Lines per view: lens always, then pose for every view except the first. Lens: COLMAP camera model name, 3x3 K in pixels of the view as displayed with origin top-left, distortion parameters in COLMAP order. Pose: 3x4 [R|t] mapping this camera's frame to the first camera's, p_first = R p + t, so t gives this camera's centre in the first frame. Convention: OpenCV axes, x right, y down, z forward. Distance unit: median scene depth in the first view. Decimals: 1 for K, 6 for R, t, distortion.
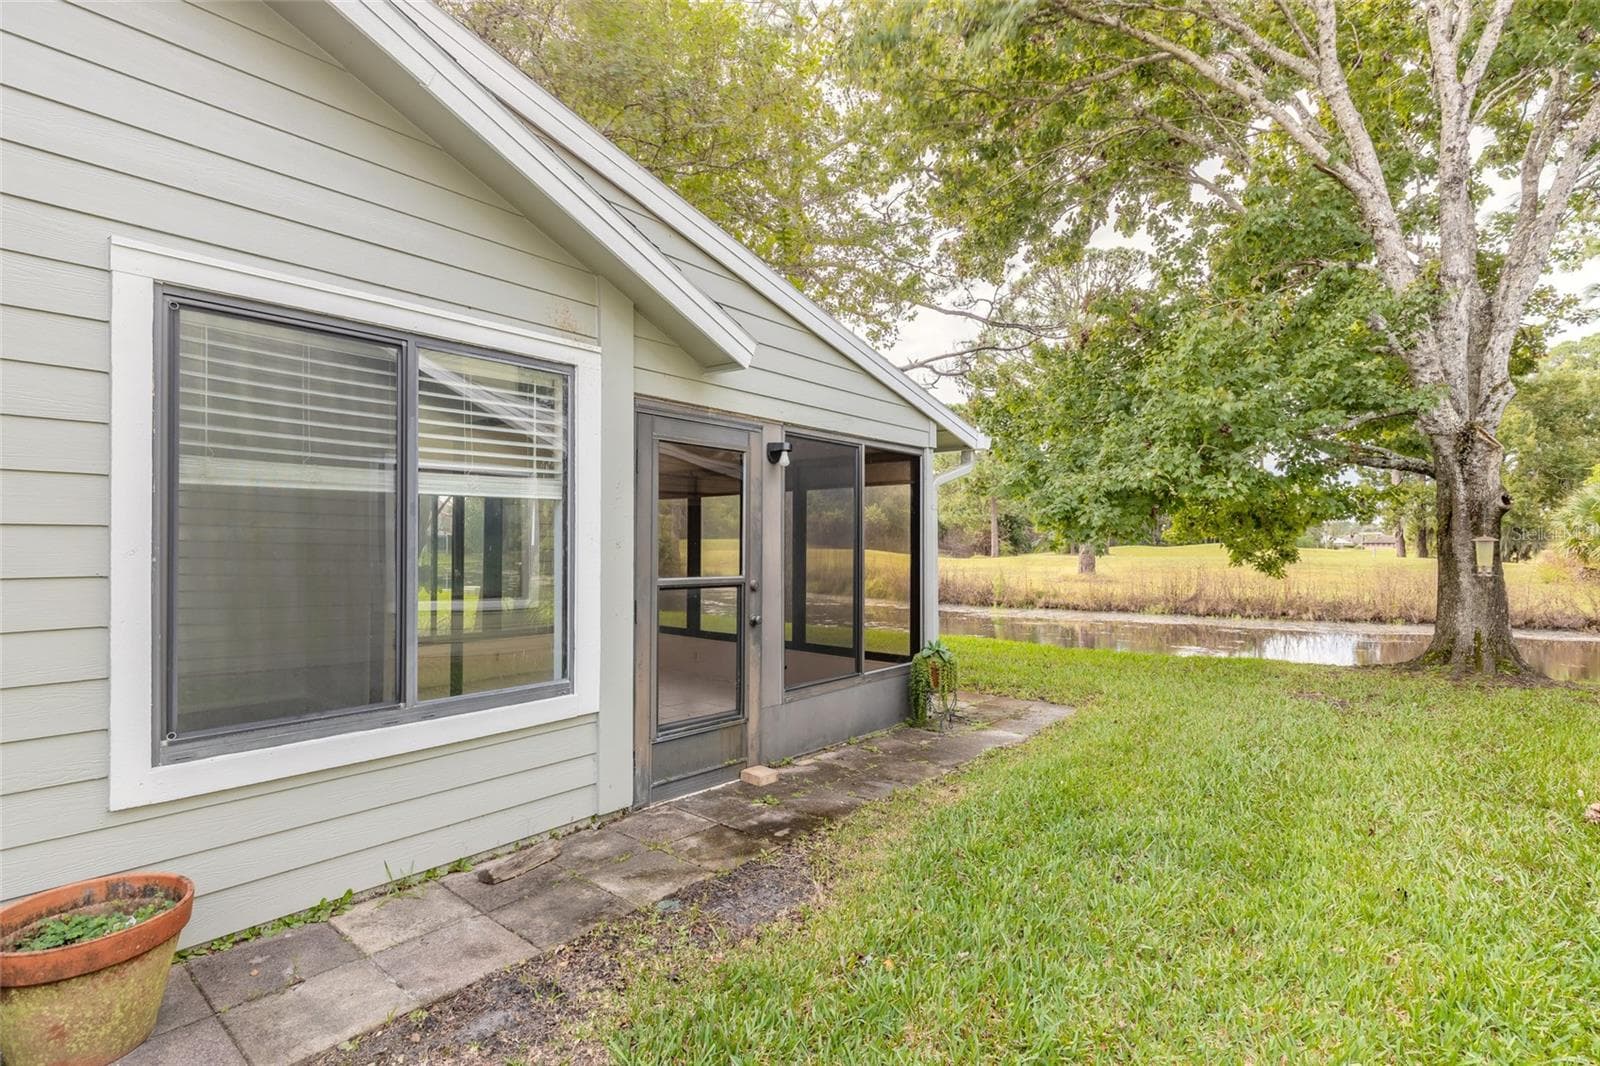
lens RADIAL K [[763.5, 0, 796.8], [0, 763.5, 535.4], [0, 0, 1]] dist [-0.000110, -0.000015]
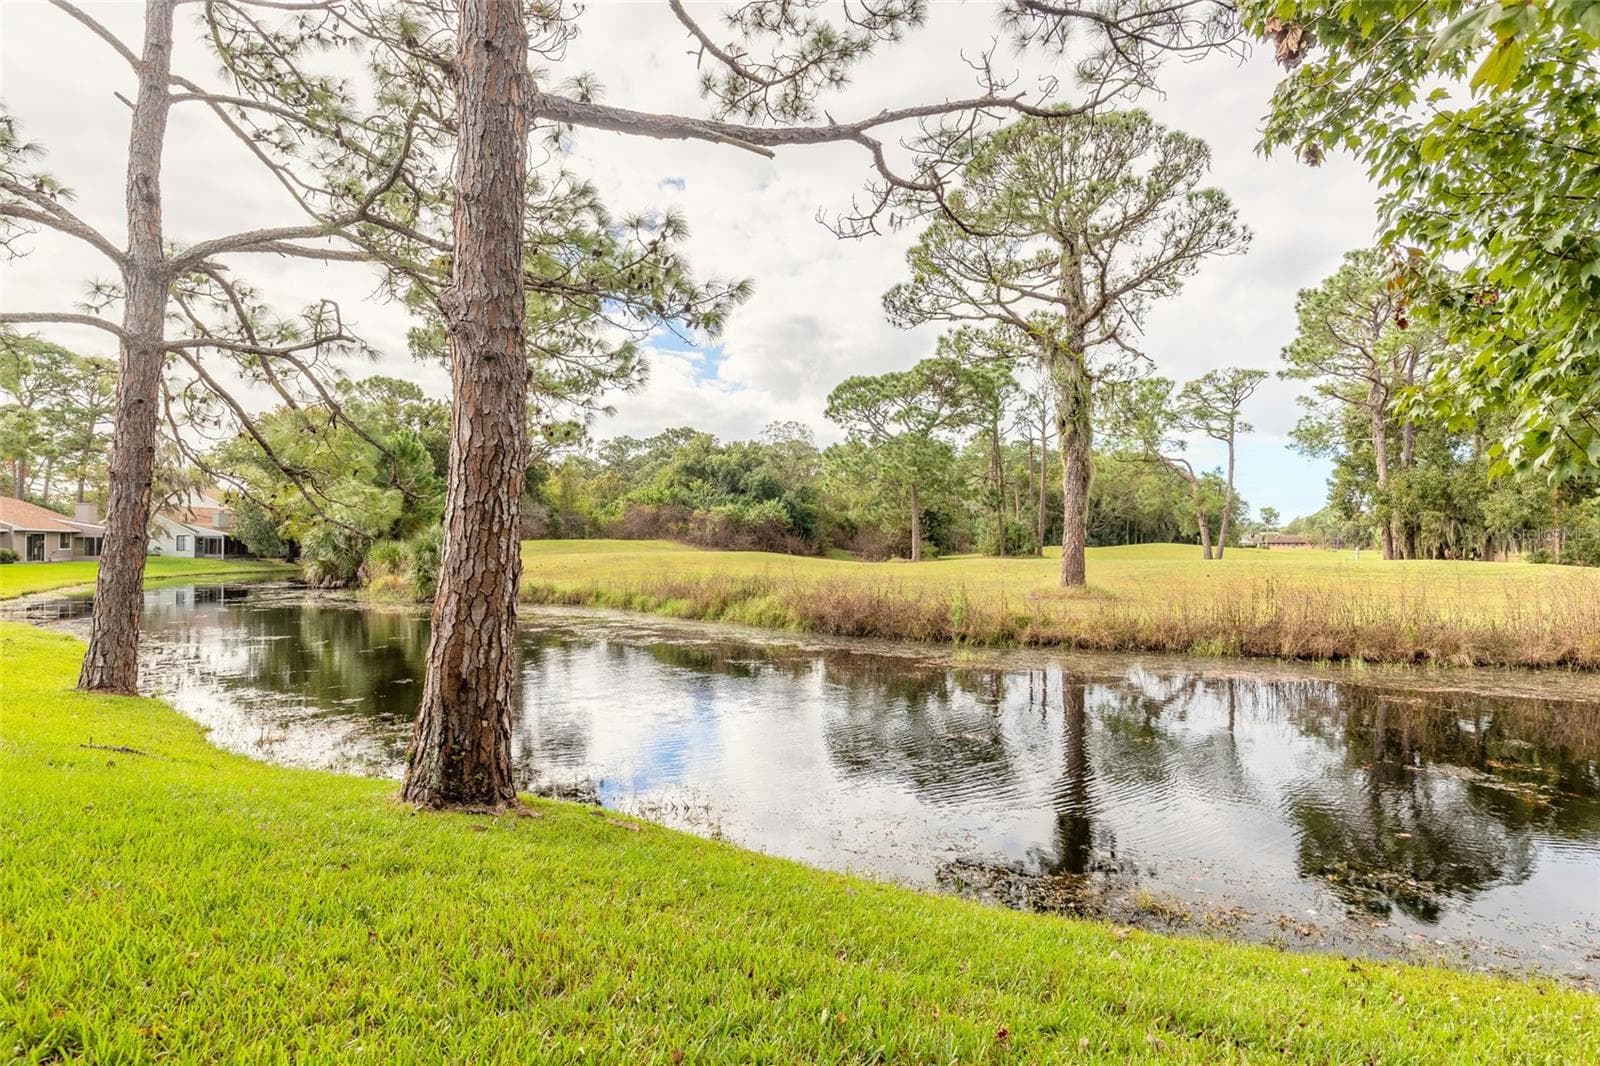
lens RADIAL K [[763.5, 0, 800.1], [0, 763.5, 536.5], [0, 0, 1]] dist [-0.000110, -0.000015]
pose [[0.991490, -0.002625, 0.130153, 0.042586], [0.002753, 0.999996, -0.000810, 0.004739], [-0.130150, 0.001161, 0.991494, 0.327158]]
